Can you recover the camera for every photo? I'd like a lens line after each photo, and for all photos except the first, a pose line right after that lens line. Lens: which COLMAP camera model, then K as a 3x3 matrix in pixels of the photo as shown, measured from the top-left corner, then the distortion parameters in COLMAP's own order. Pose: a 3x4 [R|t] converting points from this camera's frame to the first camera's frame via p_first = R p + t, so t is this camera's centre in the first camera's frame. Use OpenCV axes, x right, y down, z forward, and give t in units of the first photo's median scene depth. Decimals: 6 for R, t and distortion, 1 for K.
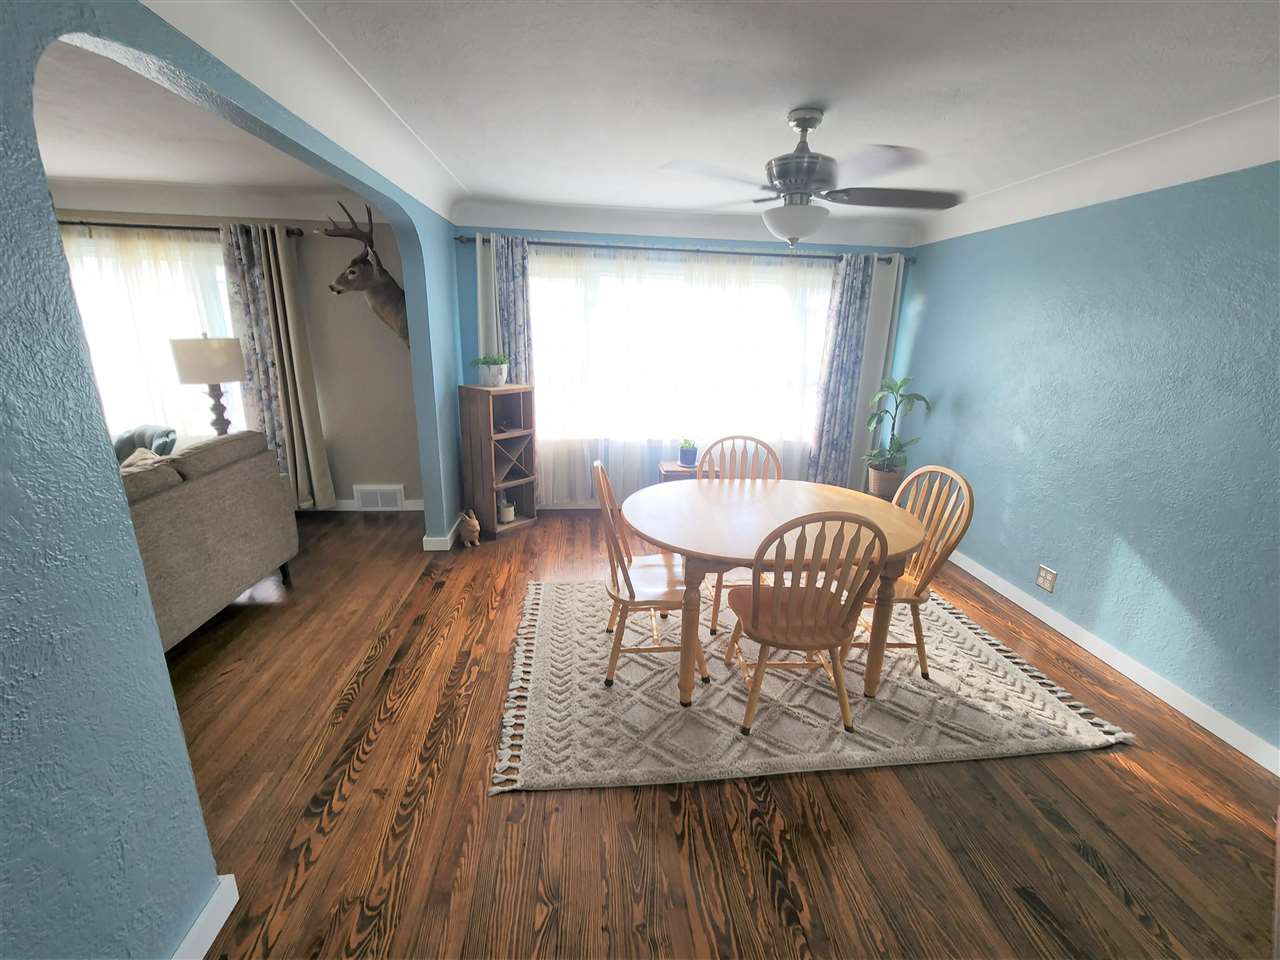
lens RADIAL K [[538.5, 0, 636.9], [0, 538.5, 466.4], [0, 0, 1]] dist [-0.001723, -0.000053]
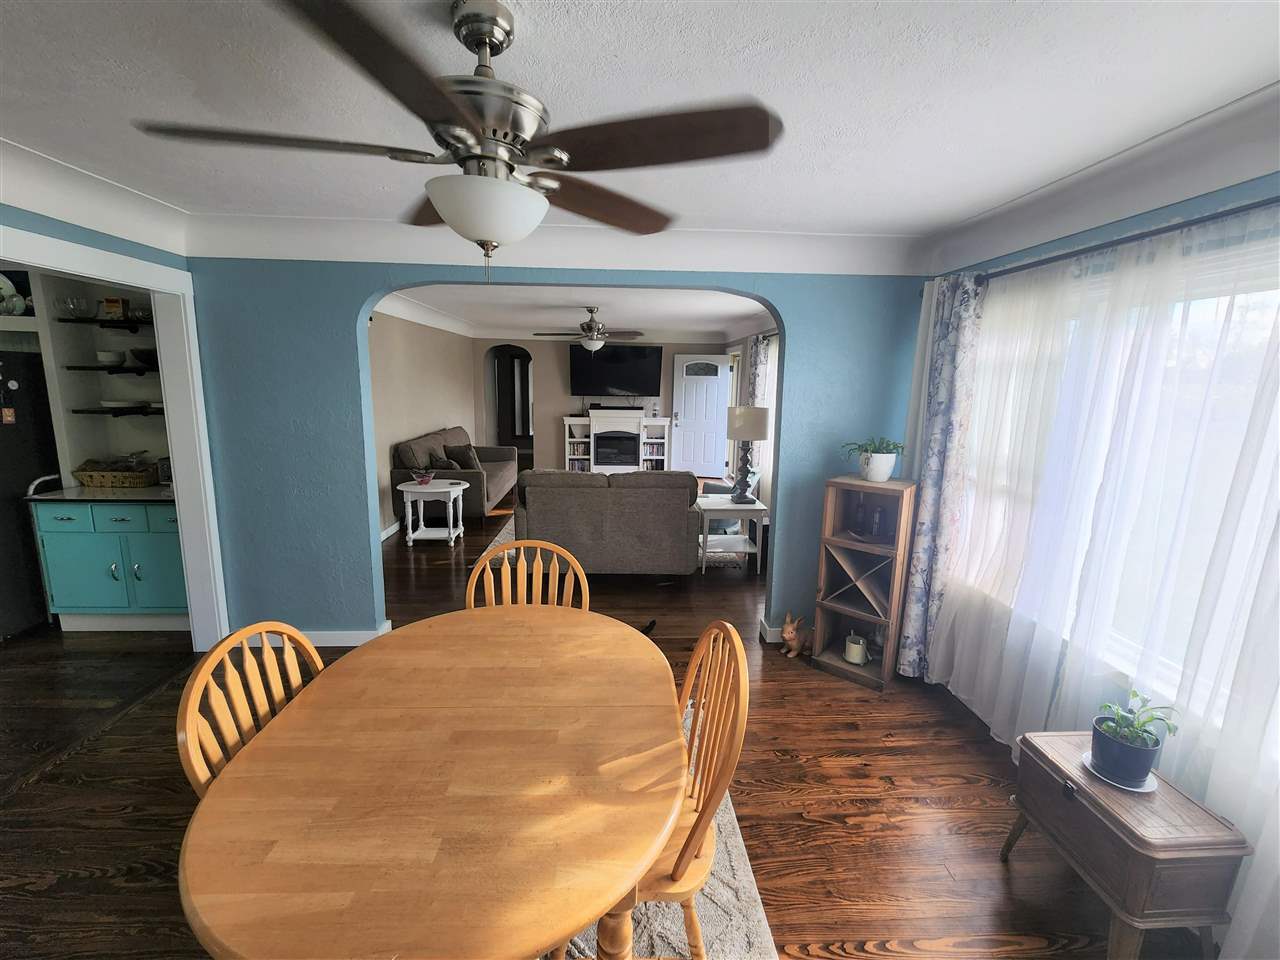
lens RADIAL K [[538.5, 0, 642.9], [0, 538.5, 474.9], [0, 0, 1]] dist [-0.001723, -0.000053]
pose [[-0.027279, 0.142221, -0.989459, 0.475667], [-0.286895, 0.947071, 0.144038, -0.168856], [0.957574, 0.287800, 0.014968, 0.666624]]
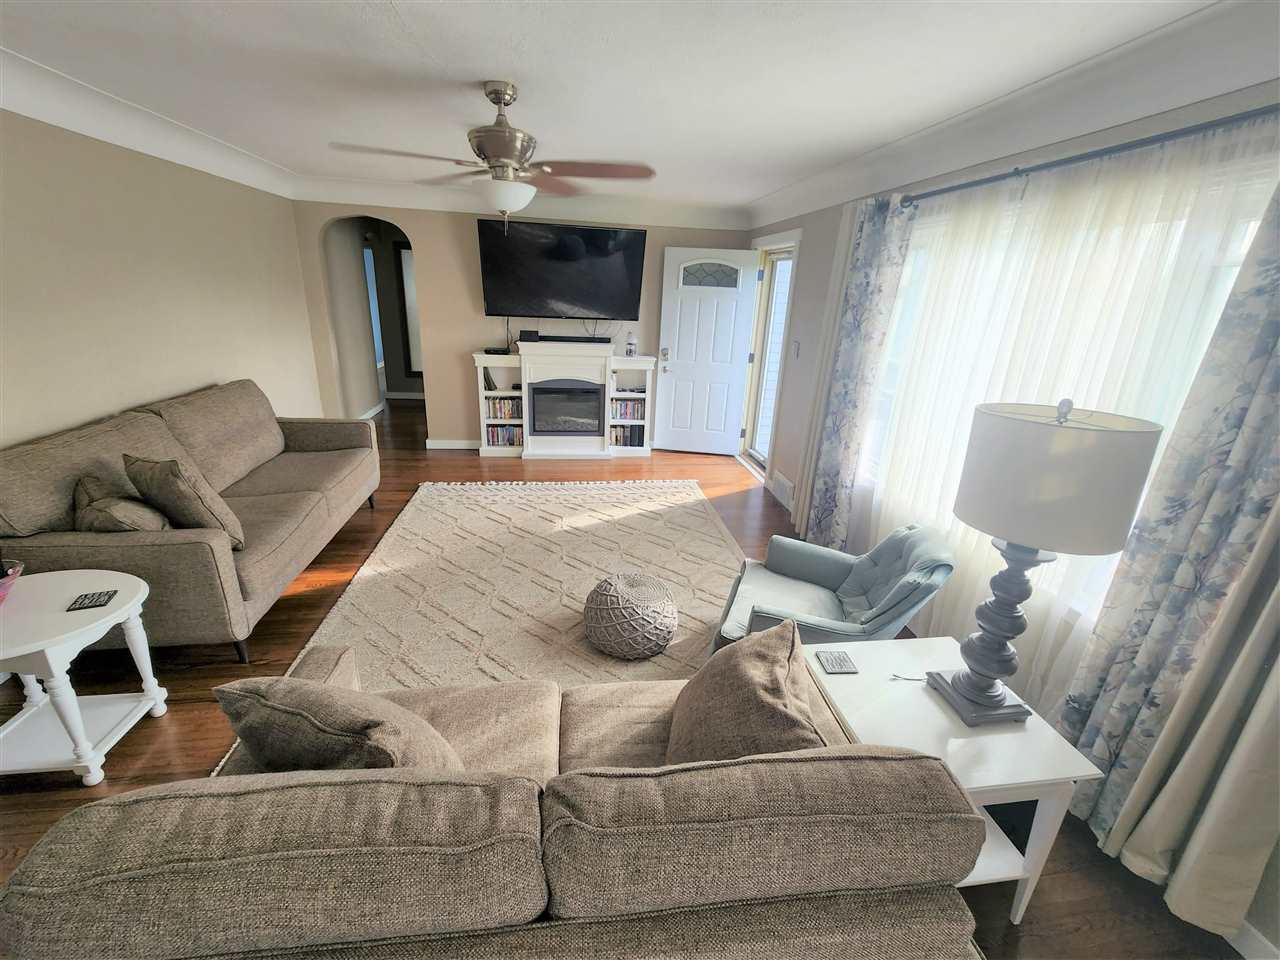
lens RADIAL K [[538.5, 0, 651.4], [0, 538.5, 483.4], [0, 0, 1]] dist [-0.001723, -0.000053]
pose [[0.081166, 0.306588, -0.948375, -0.399647], [-0.310893, 0.911829, 0.268166, -0.175094], [0.946973, 0.273078, 0.169325, 0.586836]]
